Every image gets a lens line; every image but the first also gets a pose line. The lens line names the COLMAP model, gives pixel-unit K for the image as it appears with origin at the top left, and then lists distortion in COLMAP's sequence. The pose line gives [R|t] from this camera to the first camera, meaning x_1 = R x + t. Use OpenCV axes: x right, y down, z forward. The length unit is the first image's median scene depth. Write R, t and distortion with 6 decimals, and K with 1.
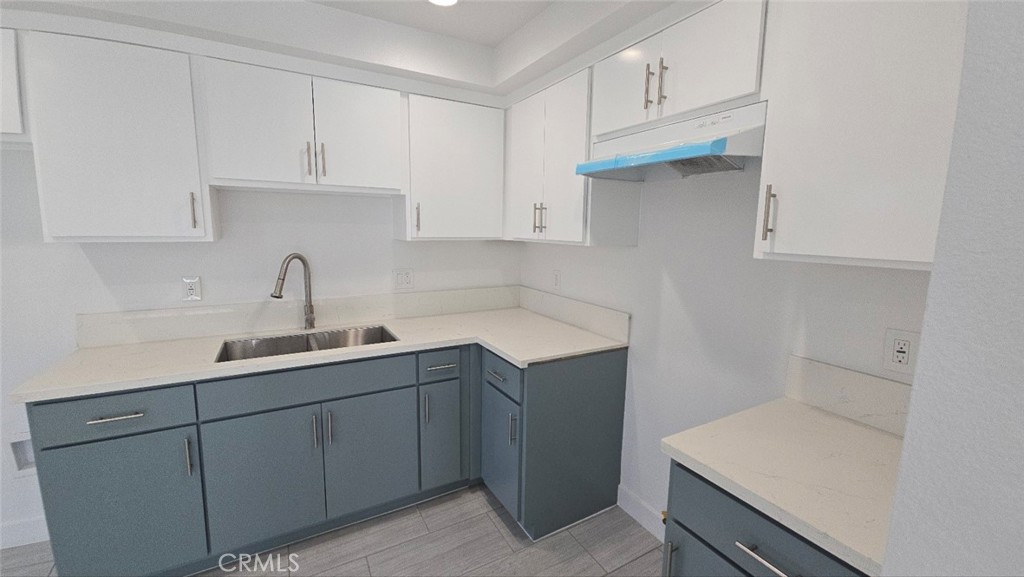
lens RADIAL K [[414.0, 0, 512.4], [0, 414.0, 286.7], [0, 0, 1]] dist [0.007322, -0.002979]
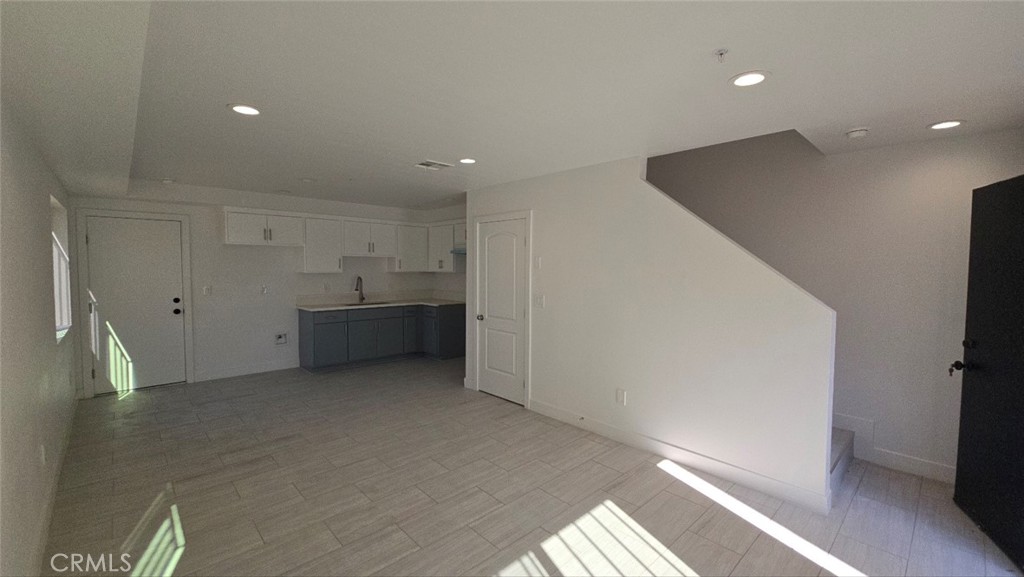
lens RADIAL K [[414.0, 0, 515.4], [0, 414.0, 287.7], [0, 0, 1]] dist [0.007322, -0.002979]
pose [[0.969012, -0.021662, 0.246061, -0.185913], [0.043559, 0.995522, -0.083898, 0.344121], [-0.243141, 0.092017, 0.965616, -2.483496]]
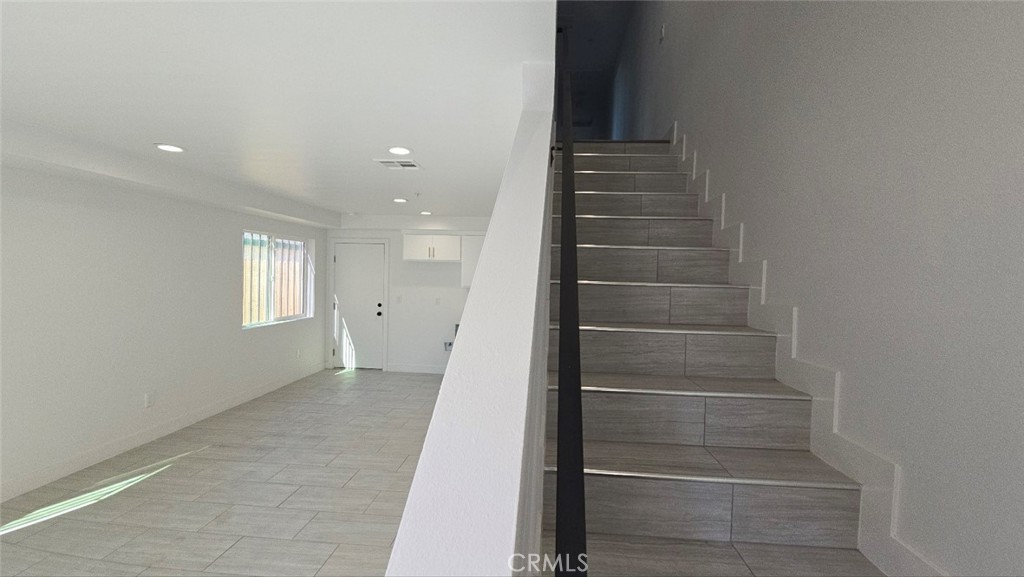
lens RADIAL K [[414.0, 0, 521.7], [0, 414.0, 287.1], [0, 0, 1]] dist [0.007322, -0.002979]
pose [[0.834226, 0.023550, -0.550920, 1.240743], [-0.093278, 0.990716, -0.098895, 0.187648], [0.543476, 0.133890, 0.828678, -1.590172]]
